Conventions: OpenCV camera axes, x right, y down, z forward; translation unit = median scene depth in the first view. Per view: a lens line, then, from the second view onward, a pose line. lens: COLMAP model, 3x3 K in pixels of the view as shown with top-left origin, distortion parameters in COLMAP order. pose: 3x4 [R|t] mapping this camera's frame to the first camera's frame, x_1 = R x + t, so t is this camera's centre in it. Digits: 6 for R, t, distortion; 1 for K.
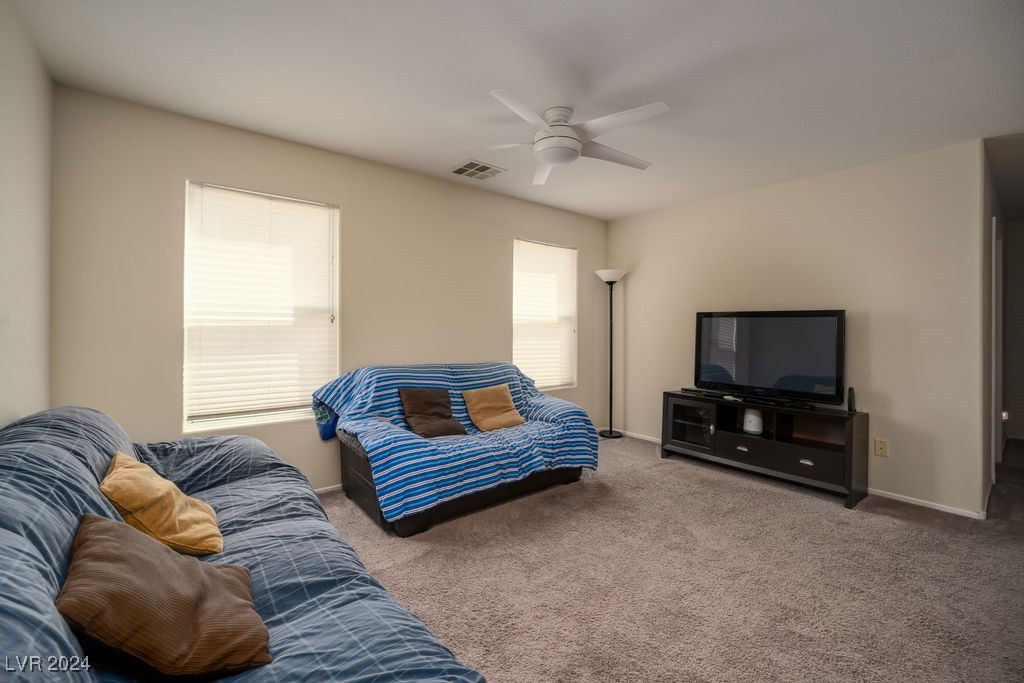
lens RADIAL K [[417.3, 0, 509.0], [0, 417.3, 333.7], [0, 0, 1]] dist [-0.023075, 0.000316]
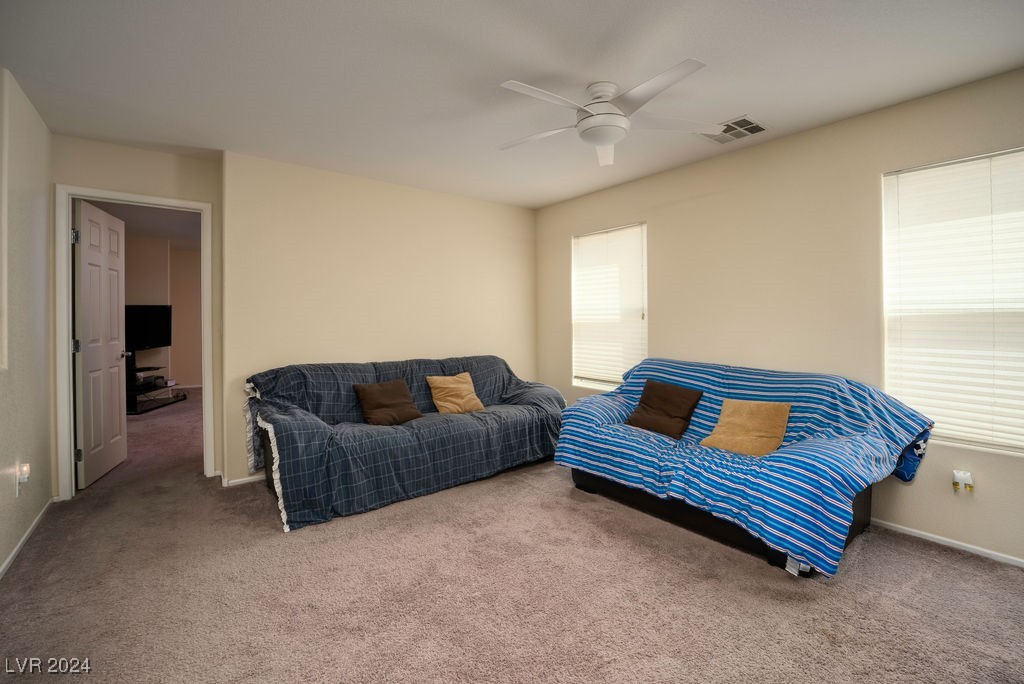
lens RADIAL K [[436.6, 0, 493.0], [0, 436.6, 325.0], [0, 0, 1]] dist [-0.022538, 0.000163]
pose [[-0.023585, 0.010989, -0.999661, 0.949060], [-0.005796, 0.999921, 0.011129, -0.024662], [0.999705, 0.006057, -0.023519, 0.657853]]
